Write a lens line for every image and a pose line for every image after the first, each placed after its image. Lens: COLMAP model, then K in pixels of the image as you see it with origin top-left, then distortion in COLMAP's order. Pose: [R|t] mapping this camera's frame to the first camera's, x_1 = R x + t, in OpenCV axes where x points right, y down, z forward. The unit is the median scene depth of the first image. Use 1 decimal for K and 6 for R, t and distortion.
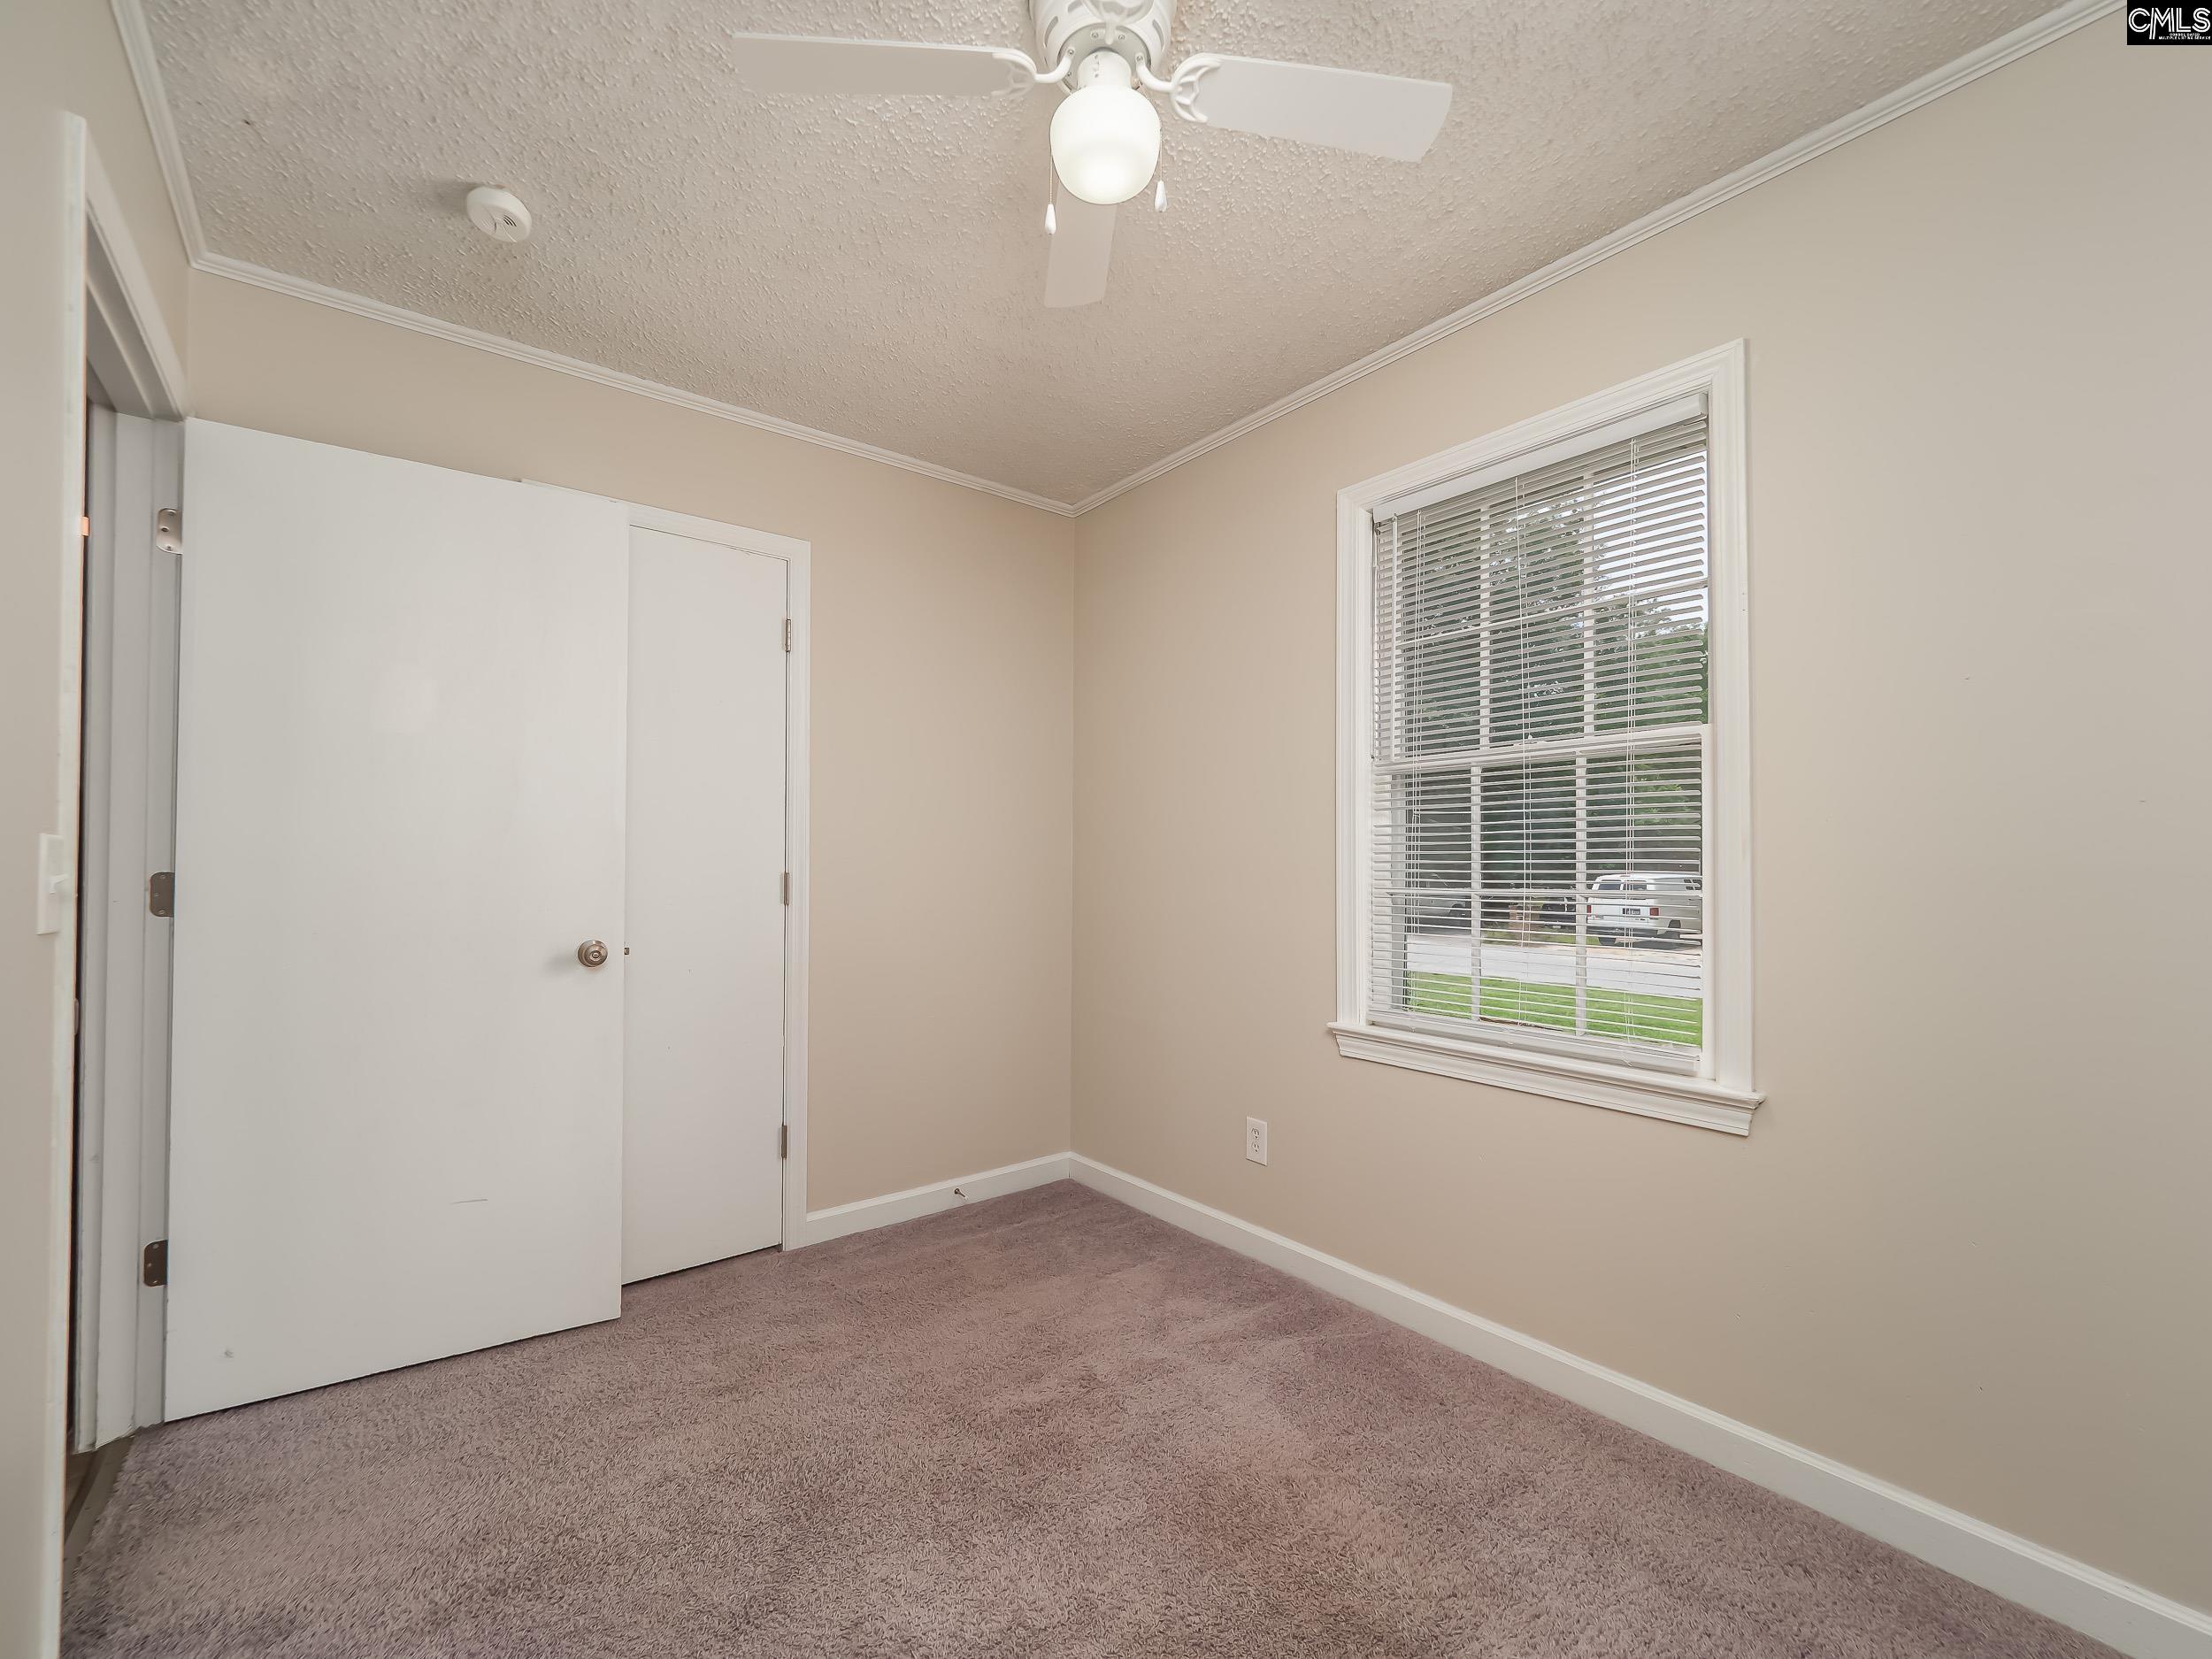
lens RADIAL K [[945.3, 0, 1101.5], [0, 945.3, 859.2], [0, 0, 1]] dist [-0.003023, -0.000476]
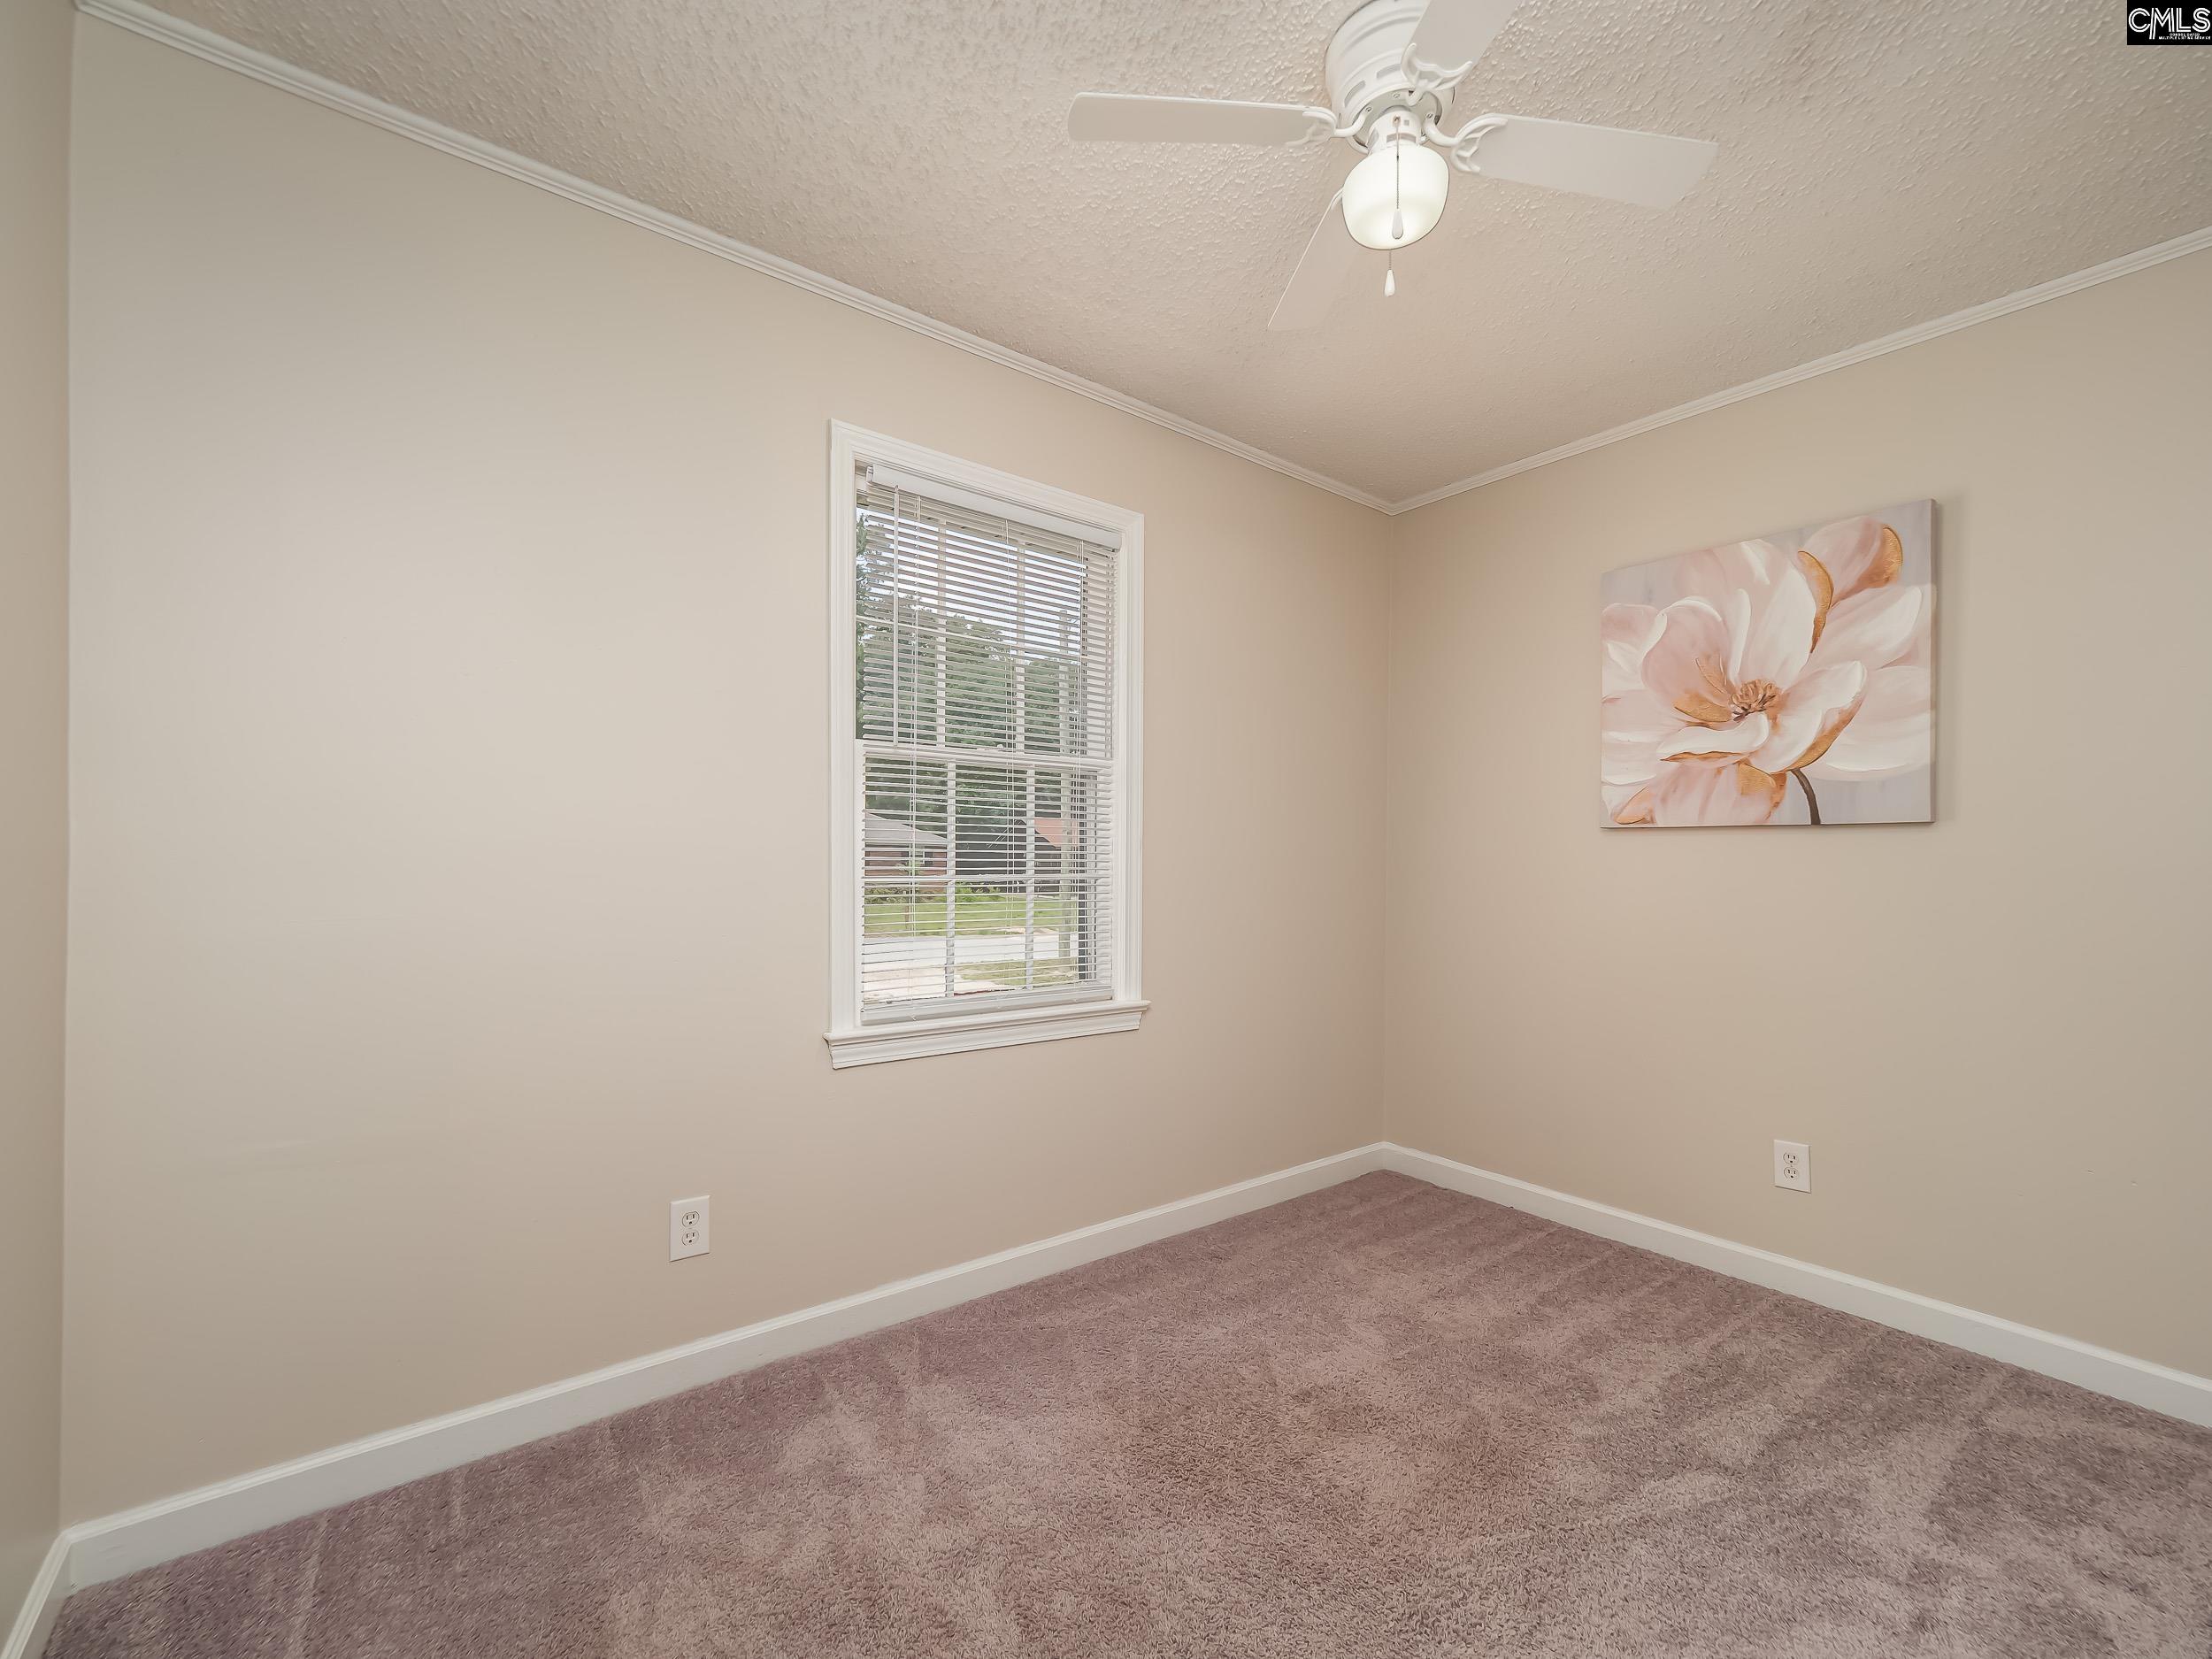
lens RADIAL K [[945.3, 0, 1101.5], [0, 945.3, 859.2], [0, 0, 1]] dist [-0.003023, -0.000476]
pose [[-0.010326, -0.002144, 0.999944, -0.704303], [-0.017782, 0.999840, 0.001960, 0.007477], [-0.999789, -0.017760, -0.010362, 0.861031]]
